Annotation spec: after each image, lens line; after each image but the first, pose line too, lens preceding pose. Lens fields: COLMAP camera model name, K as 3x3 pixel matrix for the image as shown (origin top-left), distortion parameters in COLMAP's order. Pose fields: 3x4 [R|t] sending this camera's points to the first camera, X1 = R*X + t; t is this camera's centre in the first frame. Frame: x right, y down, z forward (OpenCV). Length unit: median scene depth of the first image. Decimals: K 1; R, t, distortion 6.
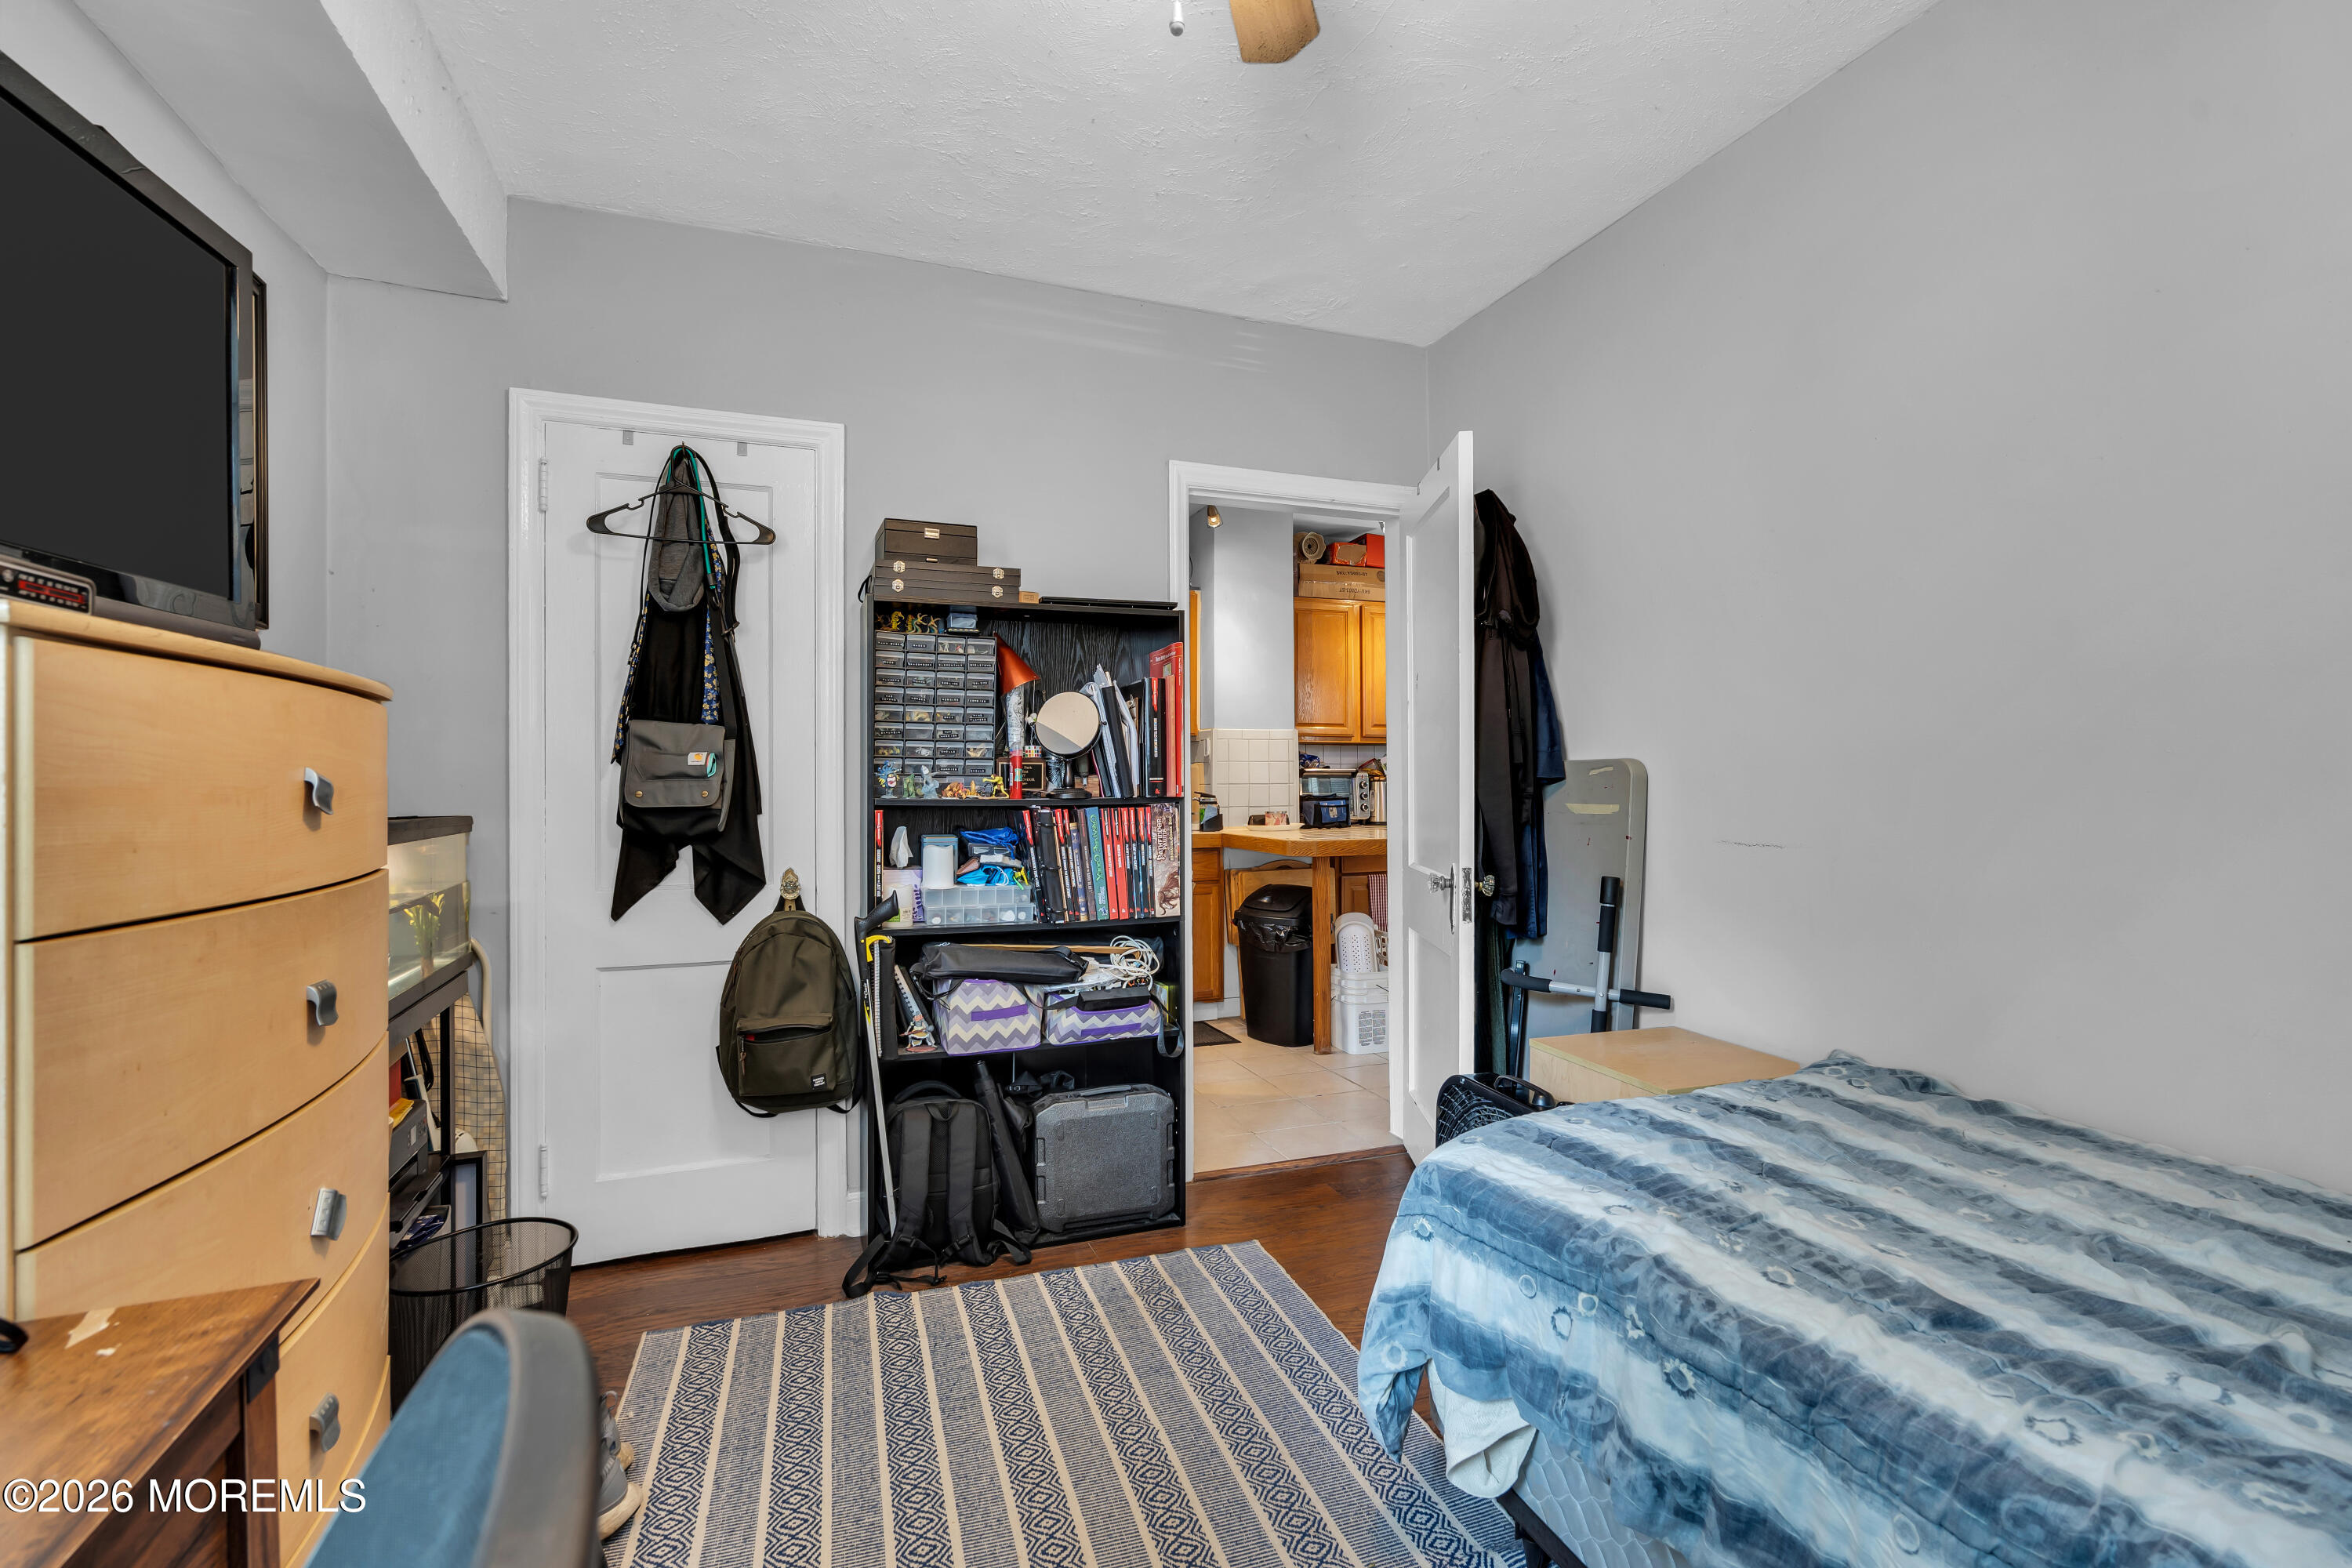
lens RADIAL K [[1077.9, 0, 1186.5], [0, 1077.9, 799.9], [0, 0, 1]] dist [-0.006179, 0.000040]
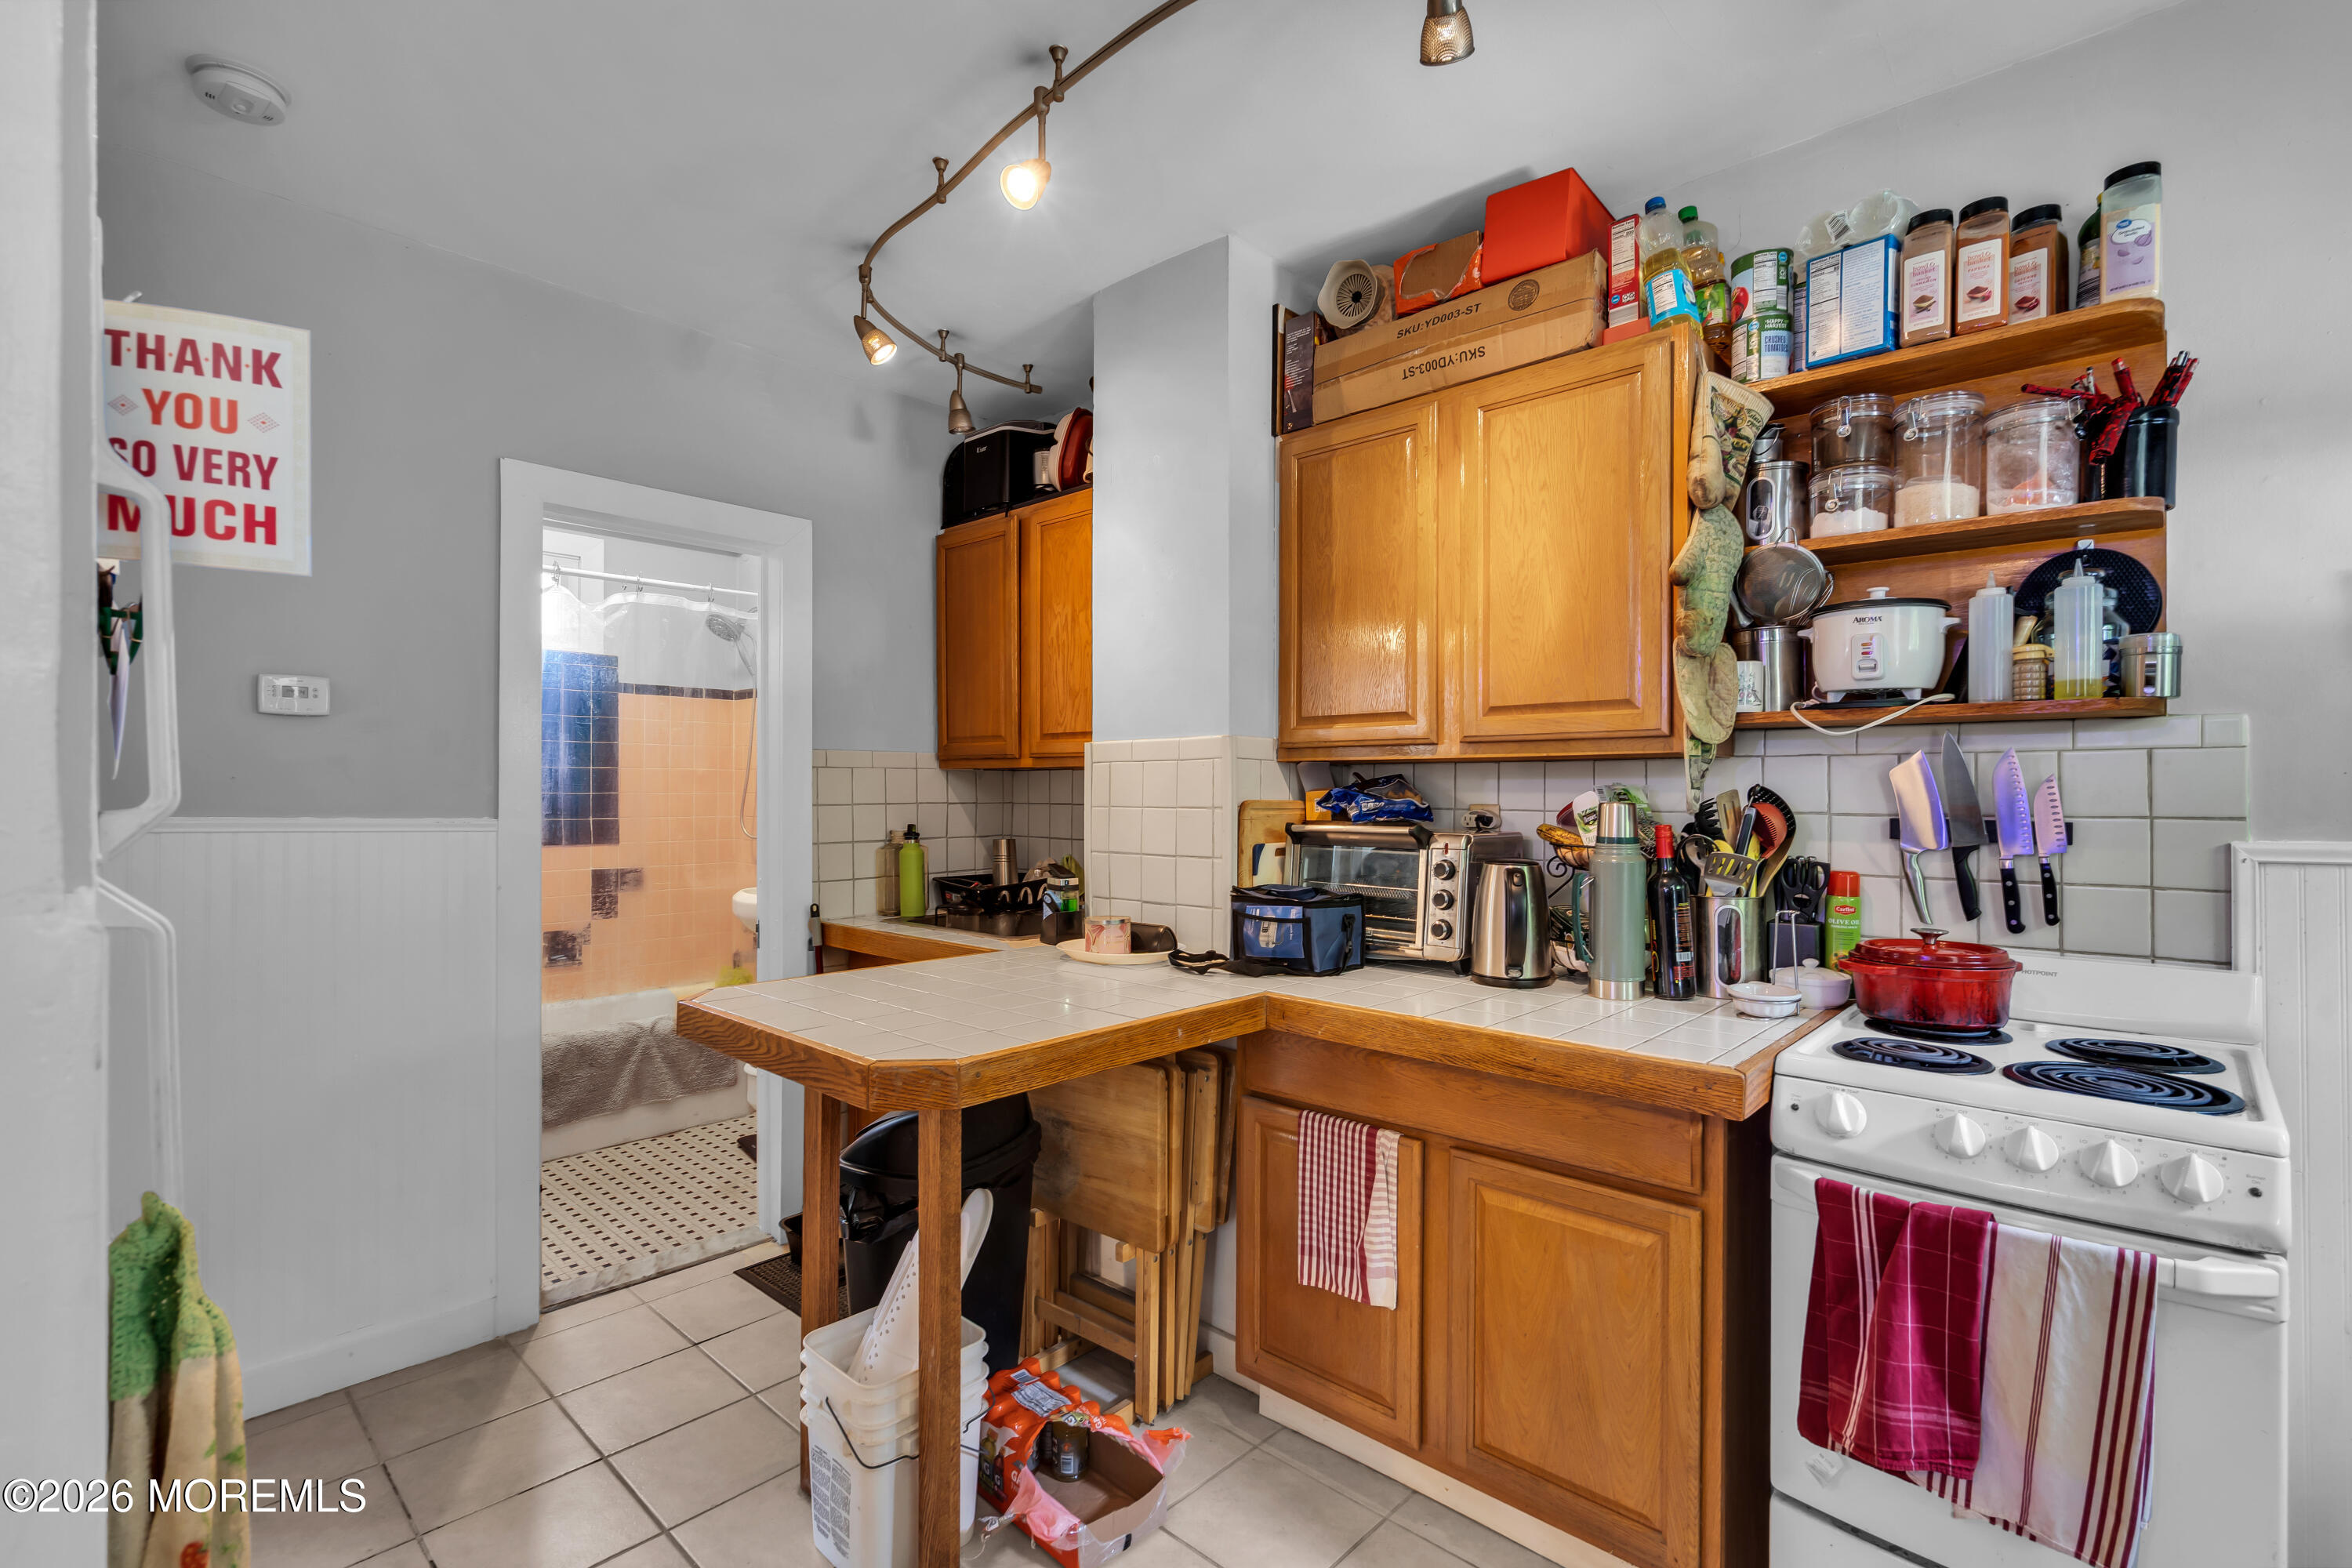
lens RADIAL K [[1077.9, 0, 1186.5], [0, 1077.9, 799.9], [0, 0, 1]] dist [-0.006179, 0.000040]
pose [[0.447838, 0.003406, -0.894108, 0.486976], [-0.015750, 0.999868, -0.004080, -0.037362], [0.893976, 0.015909, 0.447832, 0.785065]]
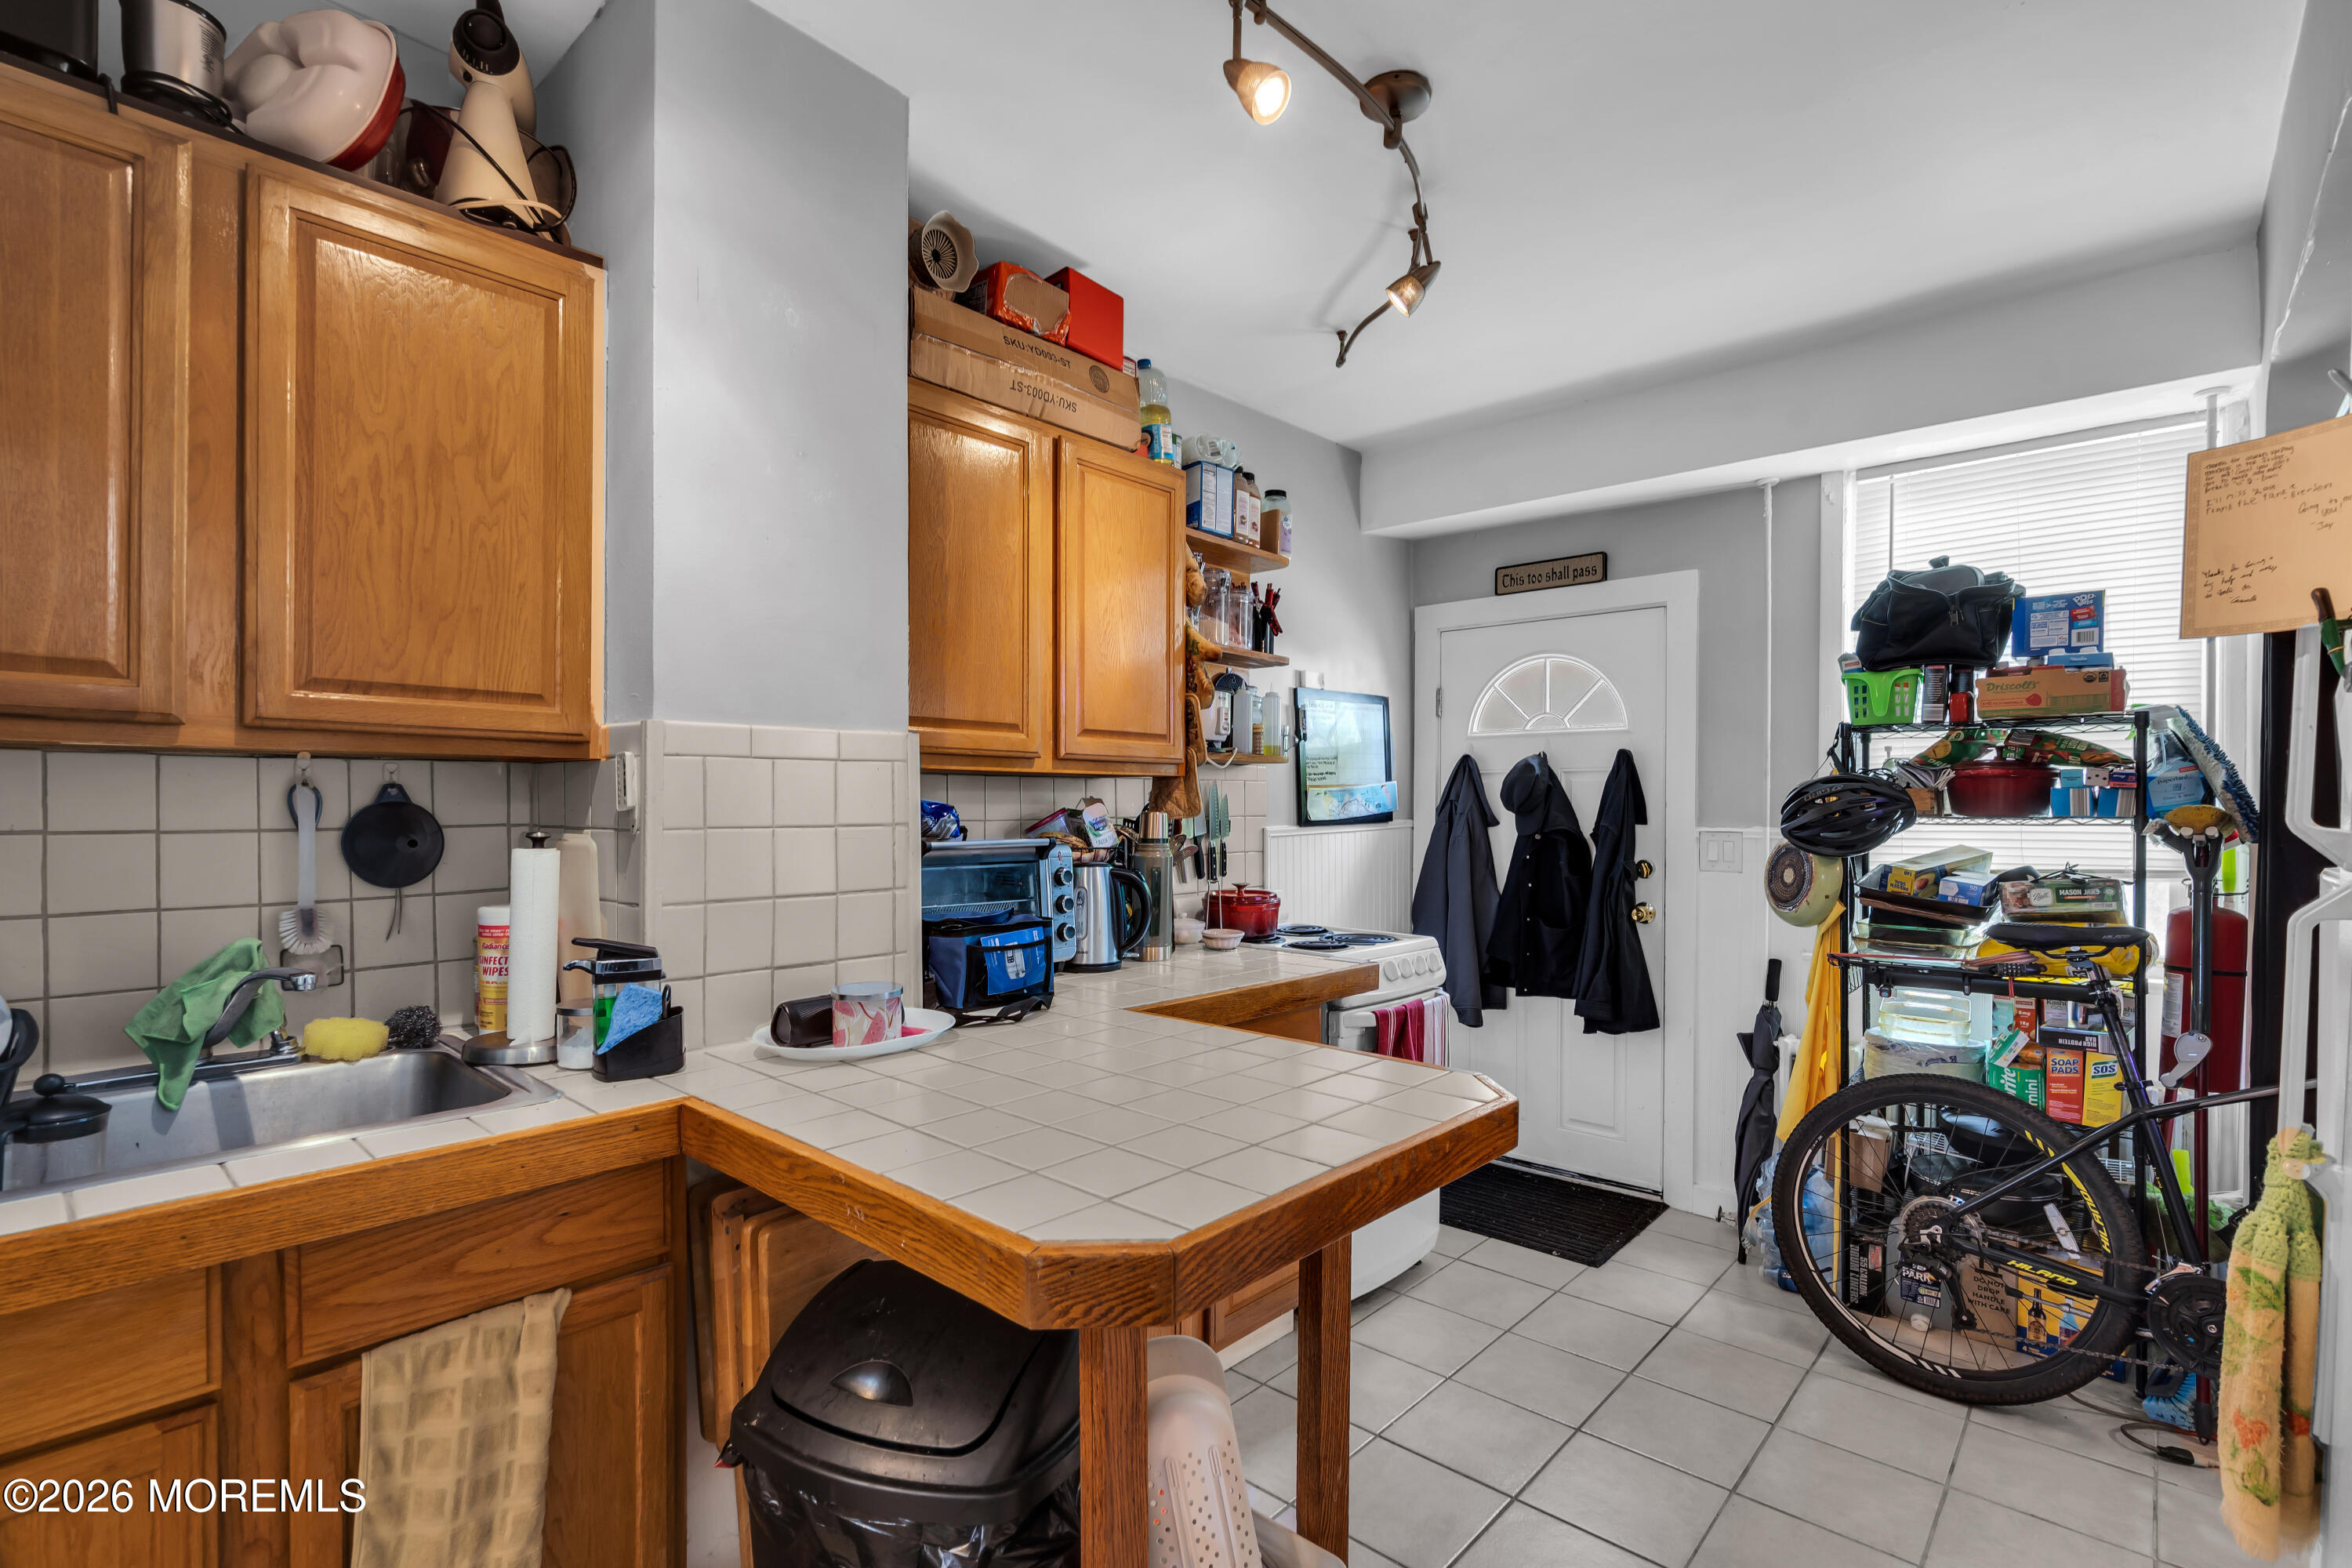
lens RADIAL K [[1077.9, 0, 1186.5], [0, 1077.9, 799.9], [0, 0, 1]] dist [-0.006179, 0.000040]
pose [[0.893149, 0.002583, 0.449753, 0.023240], [0.003777, 0.999905, -0.013244, -0.038981], [-0.449744, 0.013527, 0.893055, 0.643912]]
